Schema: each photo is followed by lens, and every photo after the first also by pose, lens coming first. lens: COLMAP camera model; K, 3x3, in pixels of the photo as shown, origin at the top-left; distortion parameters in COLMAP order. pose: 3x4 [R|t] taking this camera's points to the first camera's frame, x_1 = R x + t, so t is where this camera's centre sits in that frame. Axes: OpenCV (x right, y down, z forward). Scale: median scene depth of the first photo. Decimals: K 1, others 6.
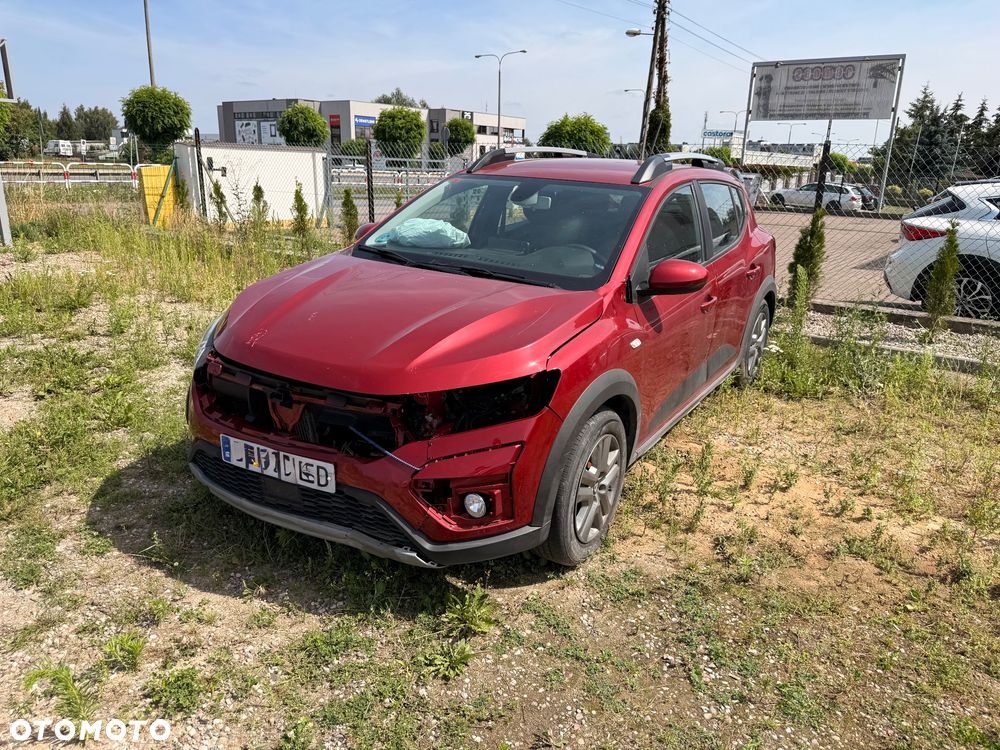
lens RADIAL K [[712.0, 0, 506.5], [0, 712.0, 375.8], [0, 0, 1]] dist [0.018297, -0.028686]
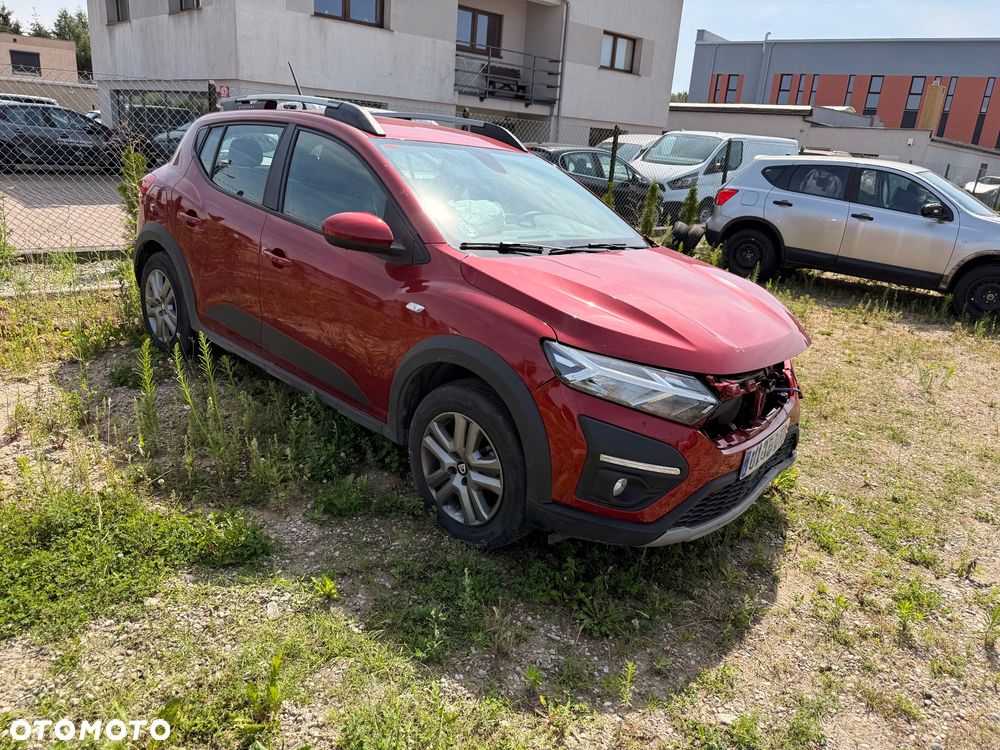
lens RADIAL K [[712.0, 0, 506.5], [0, 712.0, 375.8], [0, 0, 1]] dist [0.018297, -0.028686]
pose [[0.186807, -0.323097, 0.927746, -0.278914], [0.212760, 0.935262, 0.282874, -0.074505], [-0.959081, 0.144545, 0.243456, 0.226858]]
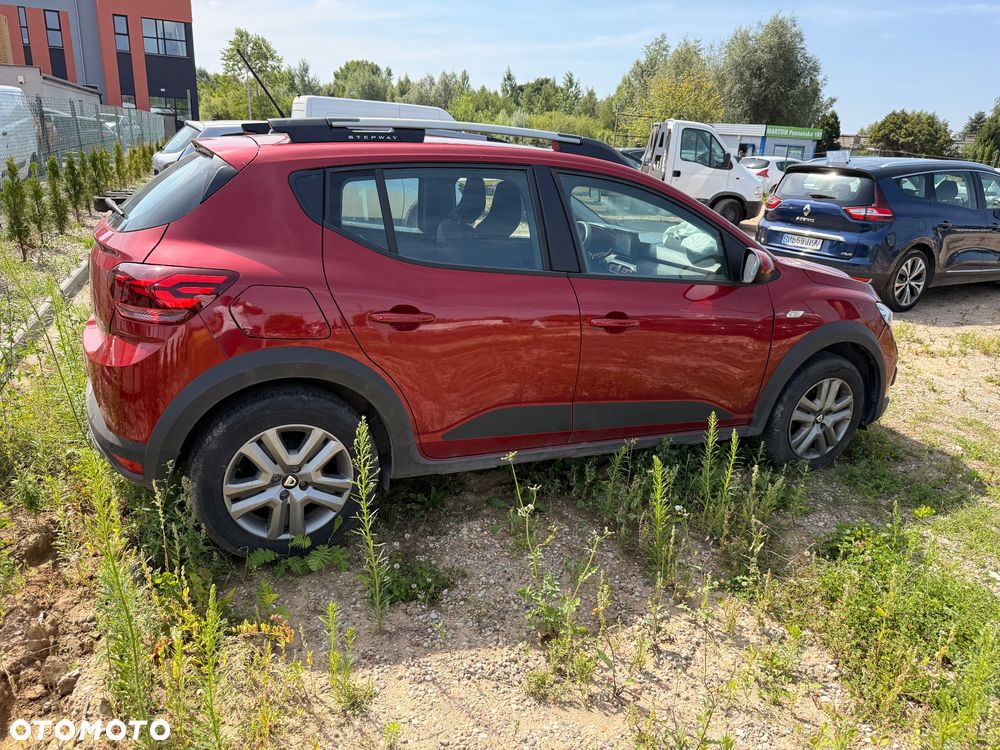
lens RADIAL K [[697.2, 0, 500.0], [0, 697.2, 375.0], [0, 0, 1]] dist [0.010889, -0.000087]
pose [[-0.827561, -0.247691, 0.503777, -0.119771], [0.087924, 0.829134, 0.552092, -0.174703], [-0.554447, 0.501185, -0.664381, 0.552865]]
